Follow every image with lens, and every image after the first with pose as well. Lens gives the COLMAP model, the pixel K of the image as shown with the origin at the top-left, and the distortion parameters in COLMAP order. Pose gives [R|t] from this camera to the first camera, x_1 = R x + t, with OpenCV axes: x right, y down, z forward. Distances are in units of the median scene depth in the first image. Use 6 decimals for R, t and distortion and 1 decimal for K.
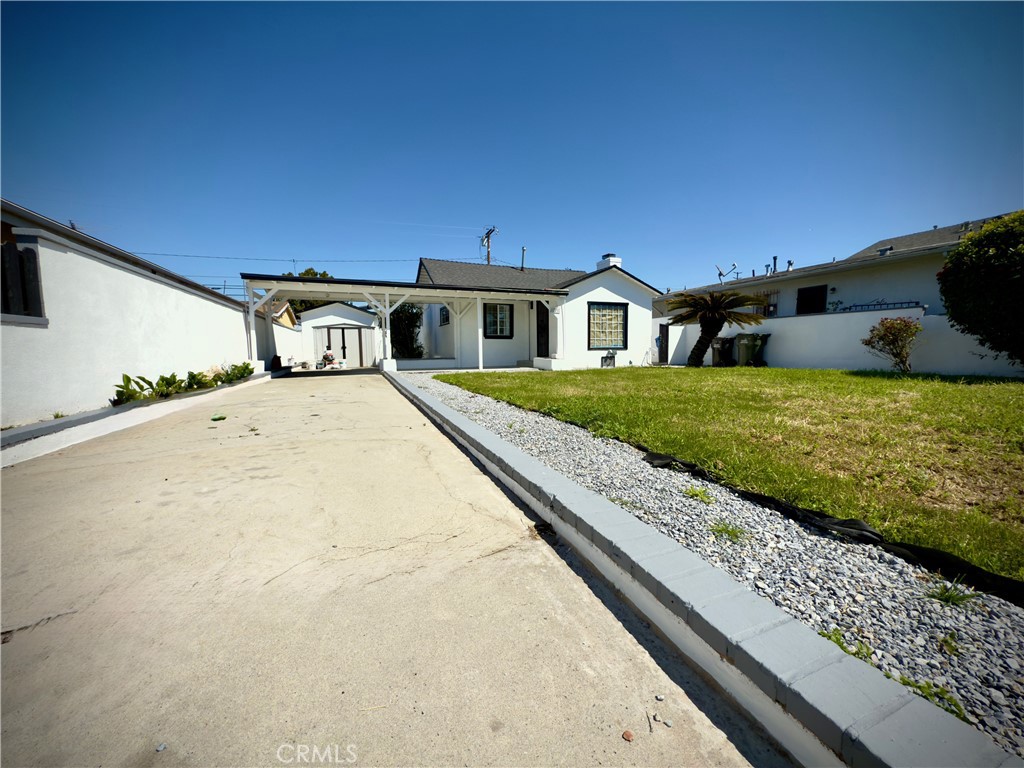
lens RADIAL K [[407.7, 0, 508.5], [0, 407.7, 383.1], [0, 0, 1]] dist [0.000427, 0.000255]
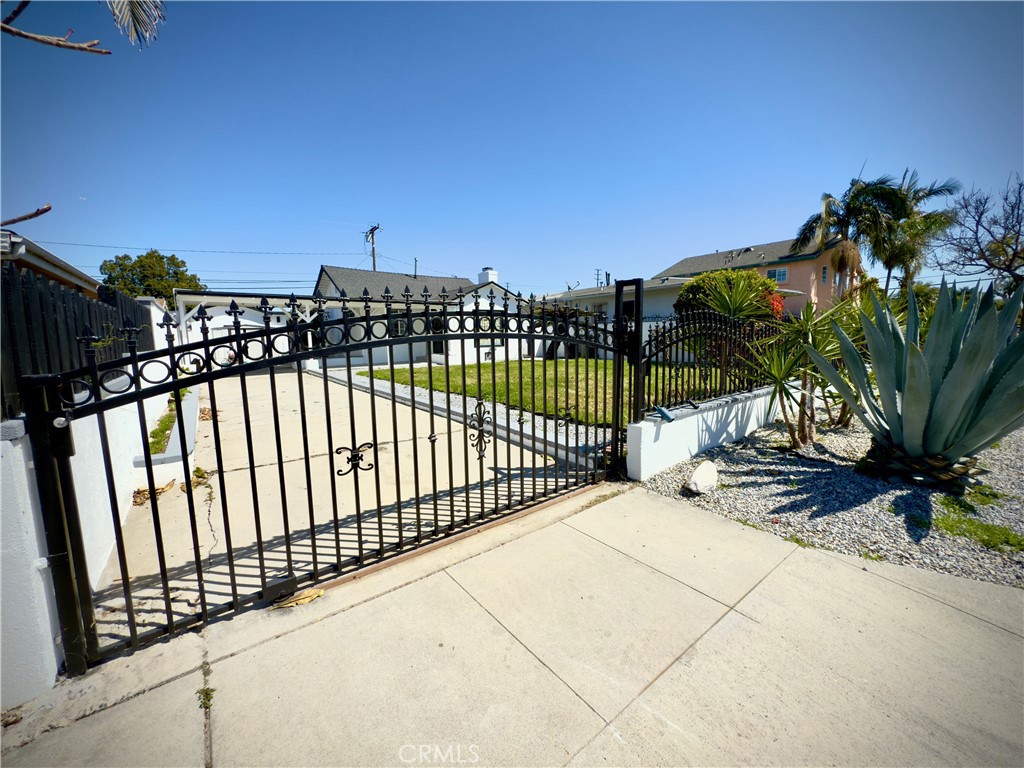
lens RADIAL K [[407.7, 0, 508.5], [0, 407.7, 383.1], [0, 0, 1]] dist [0.000427, 0.000255]
pose [[0.959646, -0.041620, 0.278113, -0.053782], [0.033915, 0.998897, 0.032461, -0.007138], [-0.279158, -0.021719, 0.960000, -0.221953]]
